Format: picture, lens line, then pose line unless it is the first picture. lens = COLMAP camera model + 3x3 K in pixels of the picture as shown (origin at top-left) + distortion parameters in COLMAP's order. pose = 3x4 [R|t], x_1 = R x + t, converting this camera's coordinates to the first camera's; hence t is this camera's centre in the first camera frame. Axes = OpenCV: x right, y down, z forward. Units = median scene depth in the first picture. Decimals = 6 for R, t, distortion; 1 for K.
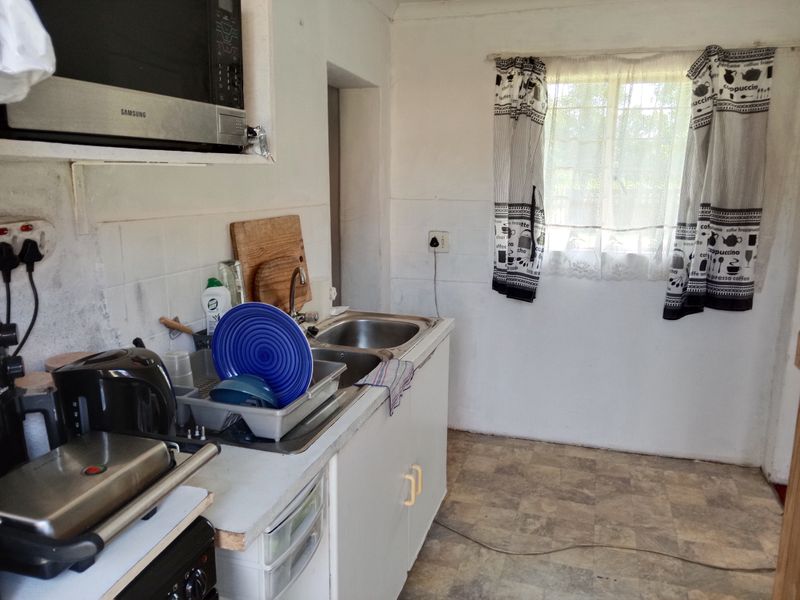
lens RADIAL K [[593.4, 0, 398.8], [0, 593.4, 303.9], [0, 0, 1]] dist [0.053979, -0.095757]
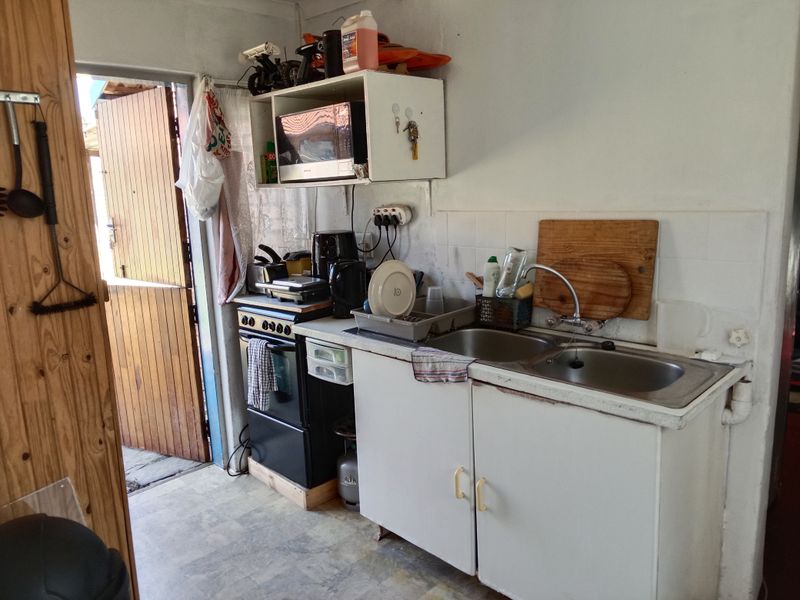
lens RADIAL K [[593.4, 0, 398.8], [0, 593.4, 303.9], [0, 0, 1]] dist [0.053979, -0.095757]
pose [[-0.443238, 0.183739, -0.877371, 1.326862], [-0.151535, 0.949323, 0.275361, -0.368726], [0.883503, 0.255003, -0.392933, 1.759867]]
